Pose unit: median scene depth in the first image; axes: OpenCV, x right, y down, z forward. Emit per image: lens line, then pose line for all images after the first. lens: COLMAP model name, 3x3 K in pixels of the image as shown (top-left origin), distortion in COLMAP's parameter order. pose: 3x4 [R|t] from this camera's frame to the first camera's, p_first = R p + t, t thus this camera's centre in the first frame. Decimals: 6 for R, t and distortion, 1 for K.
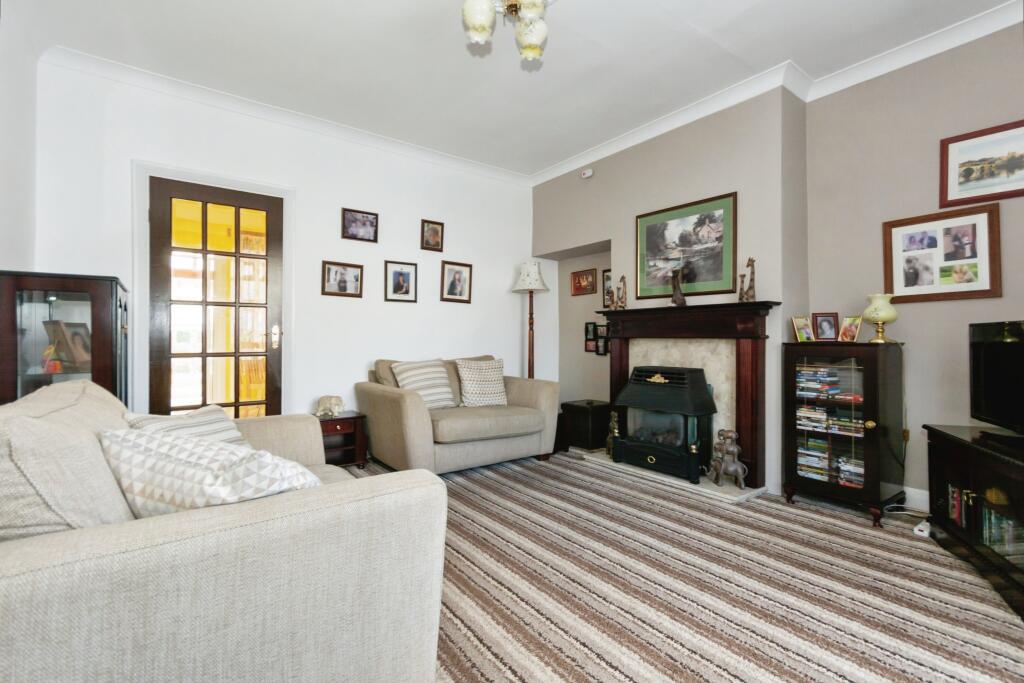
lens RADIAL K [[455.6, 0, 512.0], [0, 455.6, 341.5], [0, 0, 1]] dist [-0.001954, -0.000162]
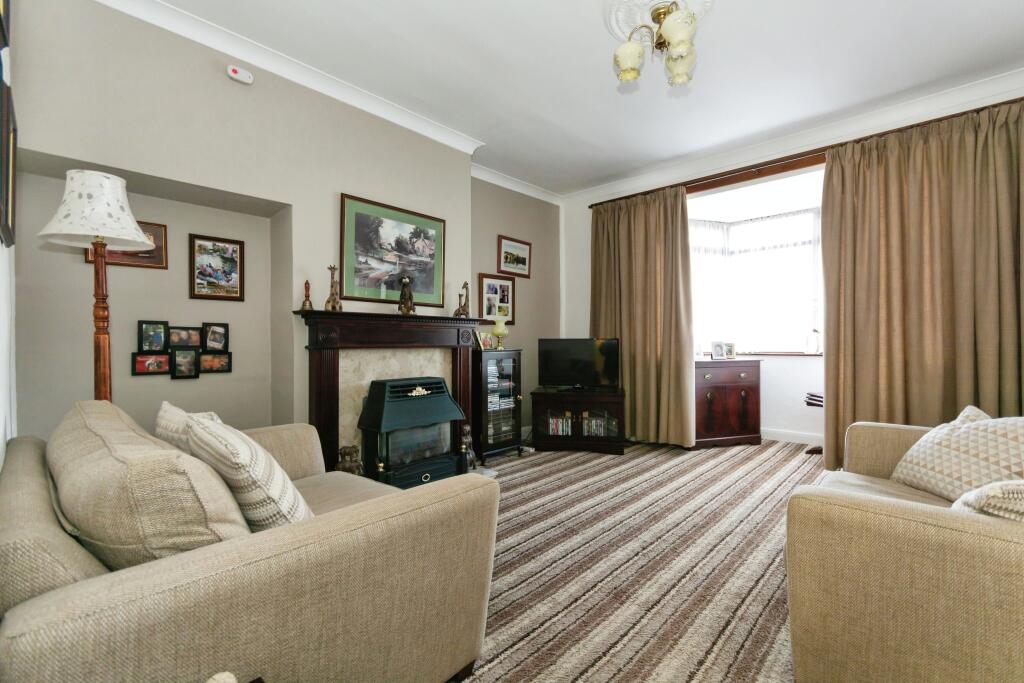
lens RADIAL K [[447.1, 0, 518.9], [0, 447.1, 347.9], [0, 0, 1]] dist [-0.000451, -0.000488]
pose [[-0.178313, -0.014478, 0.983867, -0.638013], [0.009163, 0.999824, 0.016374, -0.021543], [-0.983931, 0.011935, -0.178149, 0.987769]]
